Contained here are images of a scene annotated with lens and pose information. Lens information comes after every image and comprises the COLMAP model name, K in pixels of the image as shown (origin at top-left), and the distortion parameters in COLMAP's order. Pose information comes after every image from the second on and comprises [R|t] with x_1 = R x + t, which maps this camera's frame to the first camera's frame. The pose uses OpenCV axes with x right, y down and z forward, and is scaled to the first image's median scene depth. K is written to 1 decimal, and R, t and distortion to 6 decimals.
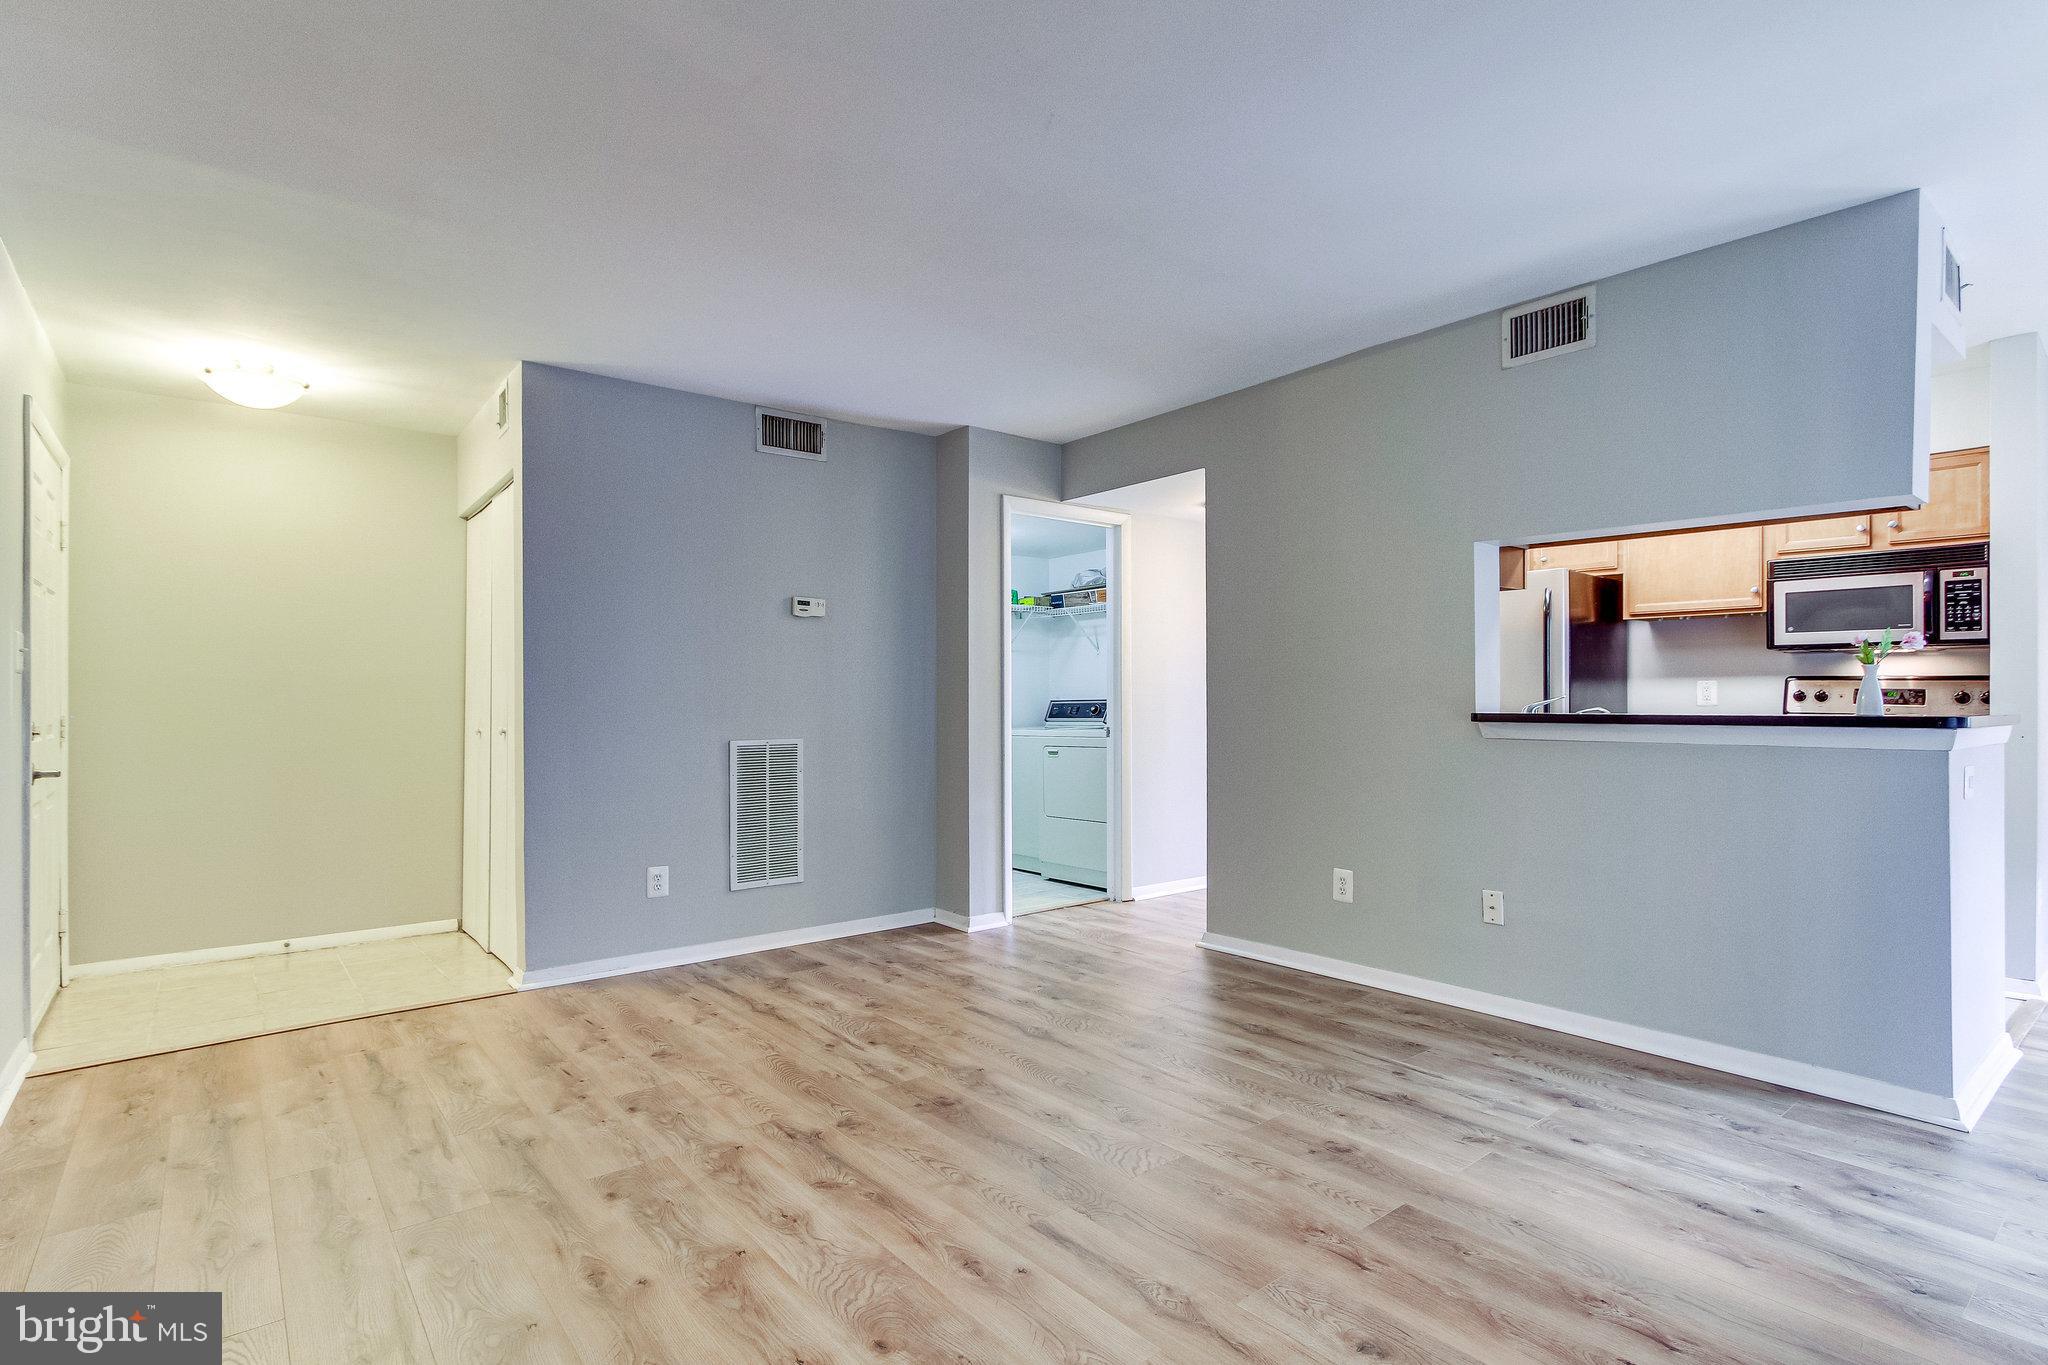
lens RADIAL K [[992.5, 0, 1035.9], [0, 992.5, 696.3], [0, 0, 1]] dist [-0.007598, -0.000887]
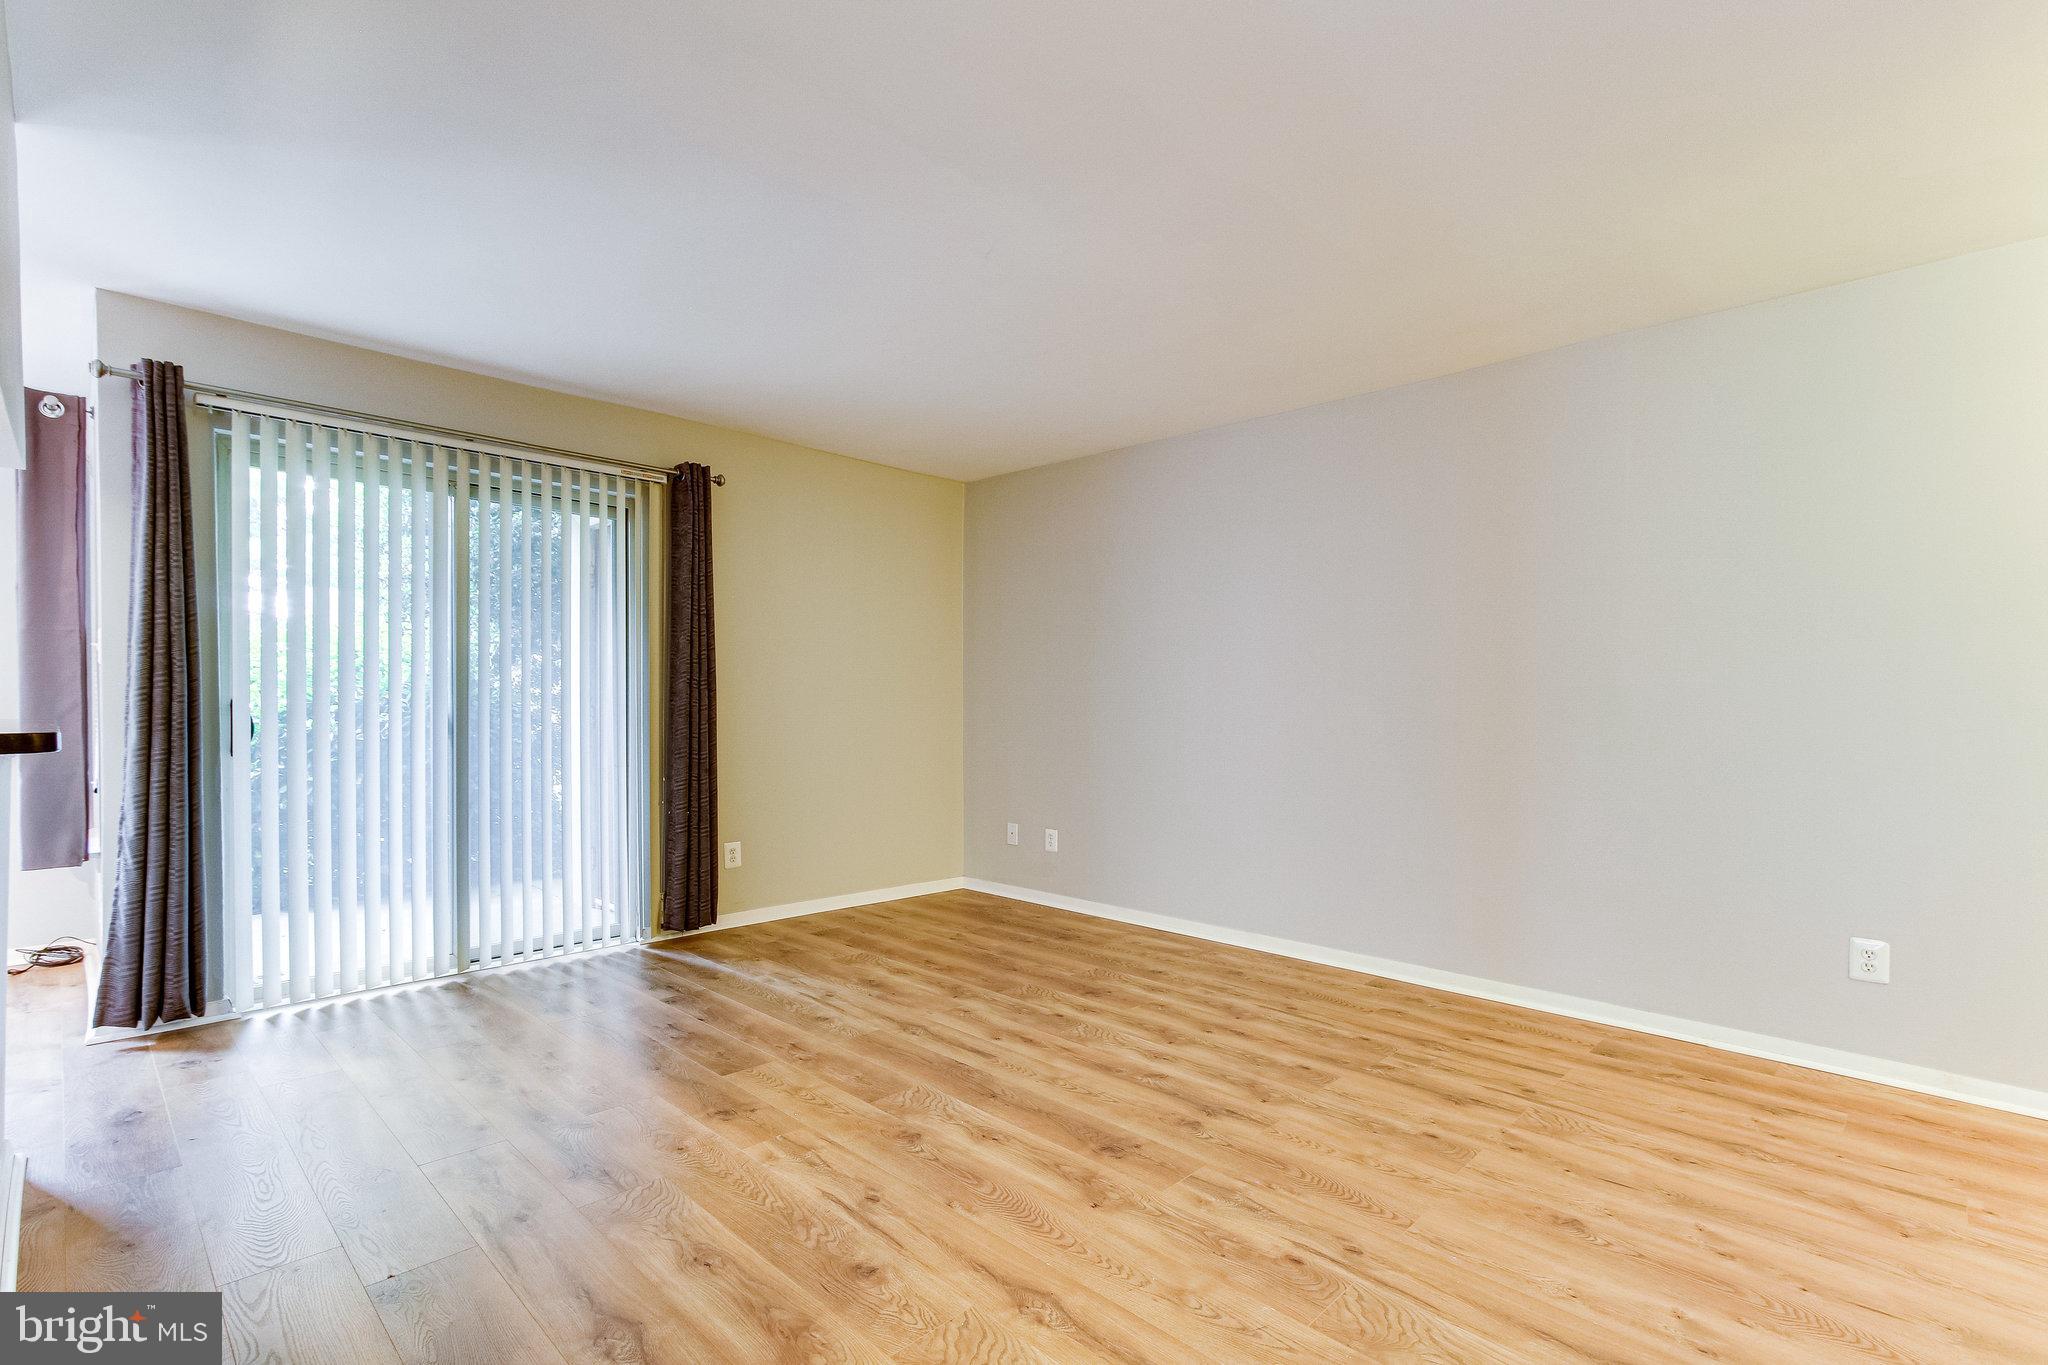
lens RADIAL K [[965.0, 0, 1035.0], [0, 965.0, 729.7], [0, 0, 1]] dist [-0.010744, 0.001737]
pose [[-0.993635, 0.000122, -0.112643, 0.059442], [-0.002563, 0.999716, 0.023692, 0.003996], [0.112614, 0.023830, -0.993353, 1.451059]]
